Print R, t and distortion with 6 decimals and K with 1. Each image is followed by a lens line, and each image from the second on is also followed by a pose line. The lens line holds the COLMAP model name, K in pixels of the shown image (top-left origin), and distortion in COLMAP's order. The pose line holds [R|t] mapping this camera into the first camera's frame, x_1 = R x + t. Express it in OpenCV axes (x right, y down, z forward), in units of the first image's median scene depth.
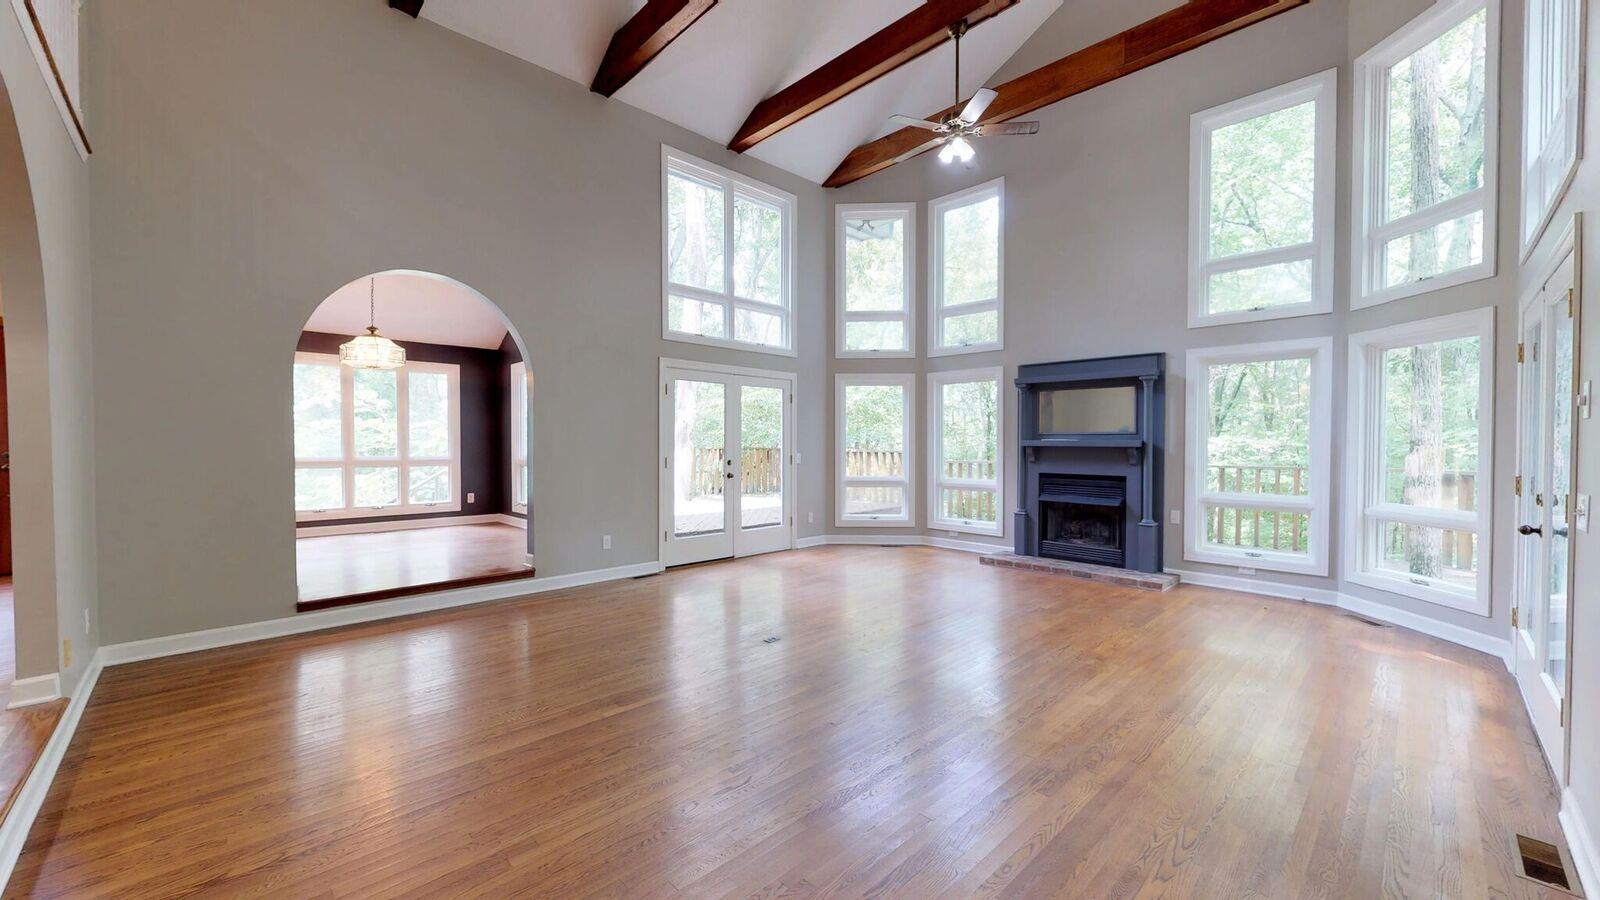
lens RADIAL K [[612.8, 0, 789.9], [0, 612.8, 442.7], [0, 0, 1]] dist [-0.001151, -0.000078]
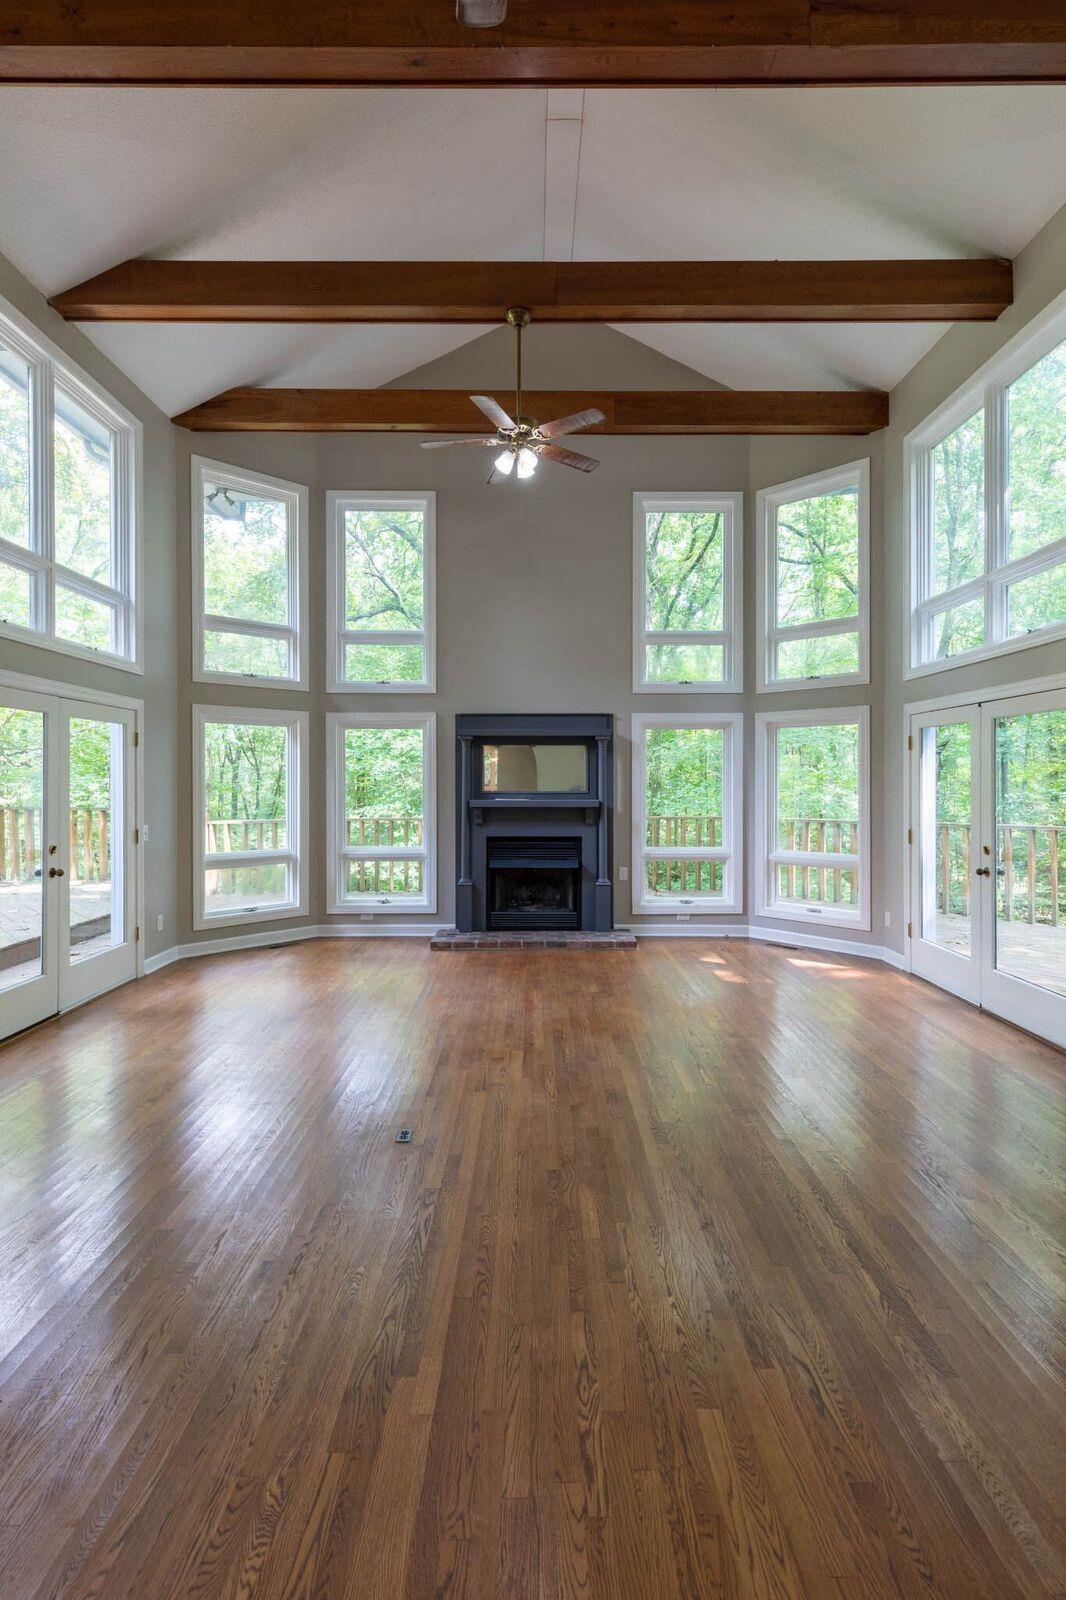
lens RADIAL K [[719.5, 0, 517.2], [0, 719.5, 773.4], [0, 0, 1]] dist [0.003468, 0.000156]
pose [[0.694051, 0.000919, 0.719925, -0.318399], [0.007327, 0.999938, -0.008340, -0.034183], [-0.719888, 0.011064, 0.694002, 0.243883]]
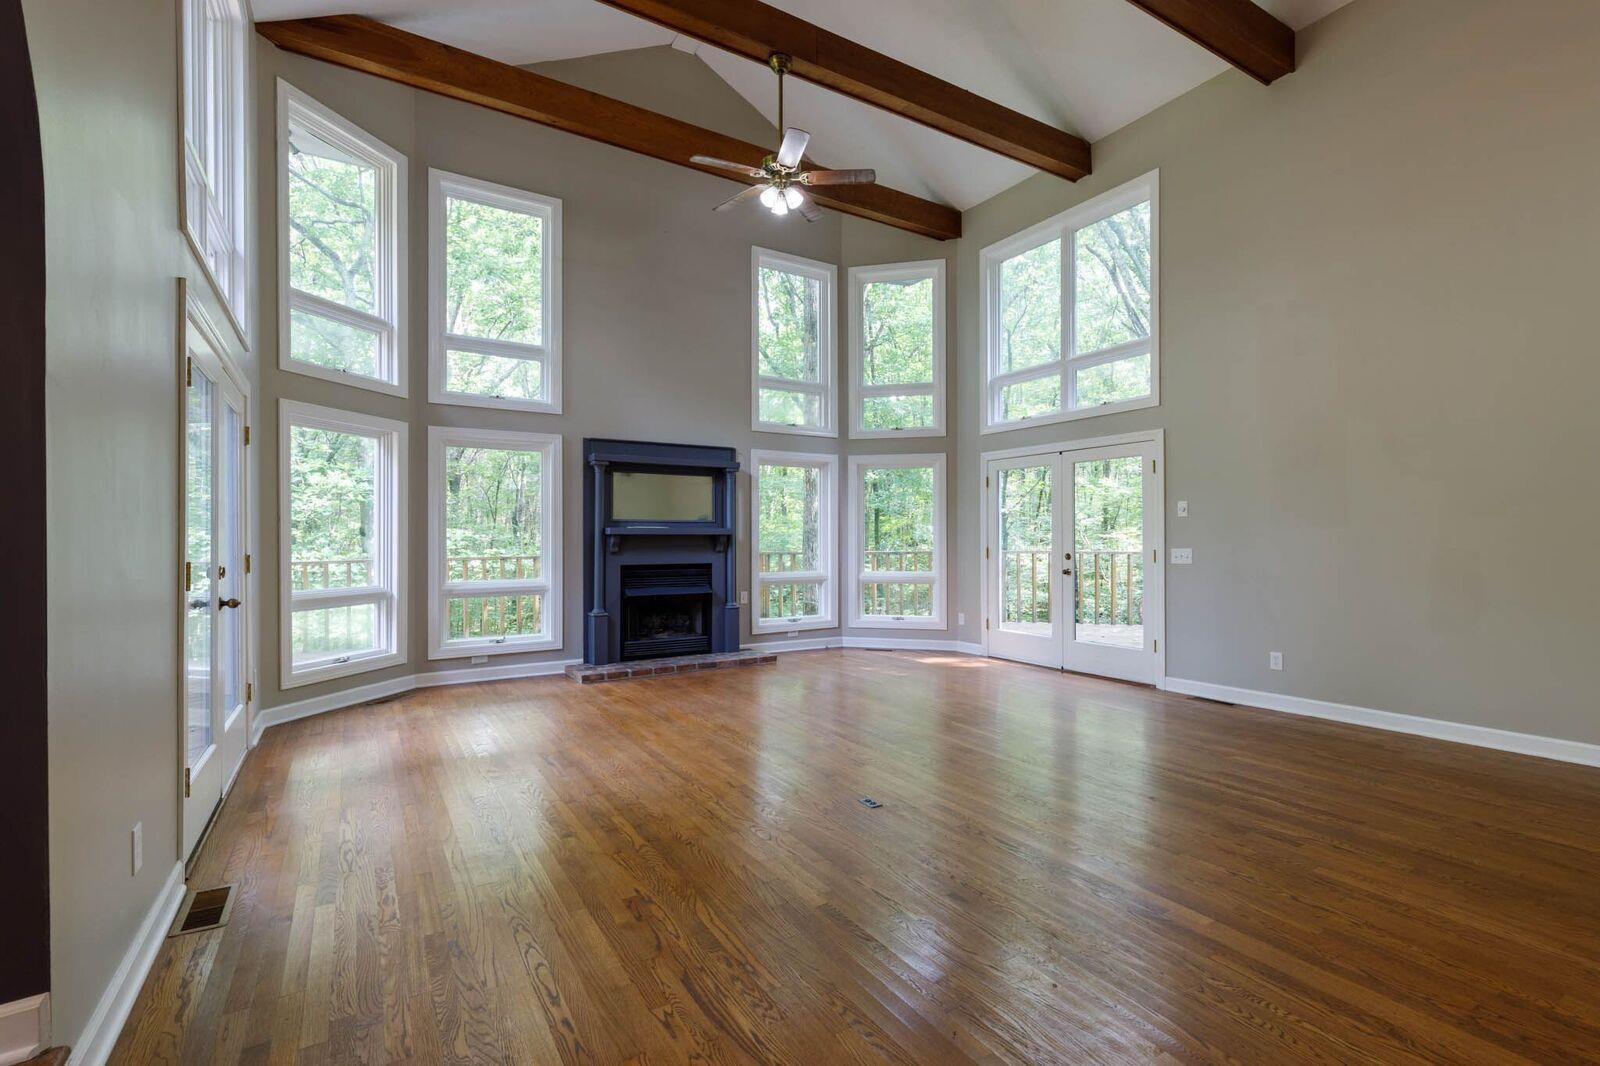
lens RADIAL K [[719.5, 0, 738.7], [0, 719.5, 531.5], [0, 0, 1]] dist [0.003468, 0.000156]
pose [[0.232977, 0.007169, 0.972456, -0.555578], [0.002831, 0.999964, -0.008050, 0.009740], [-0.972478, 0.004629, 0.232948, 0.604814]]
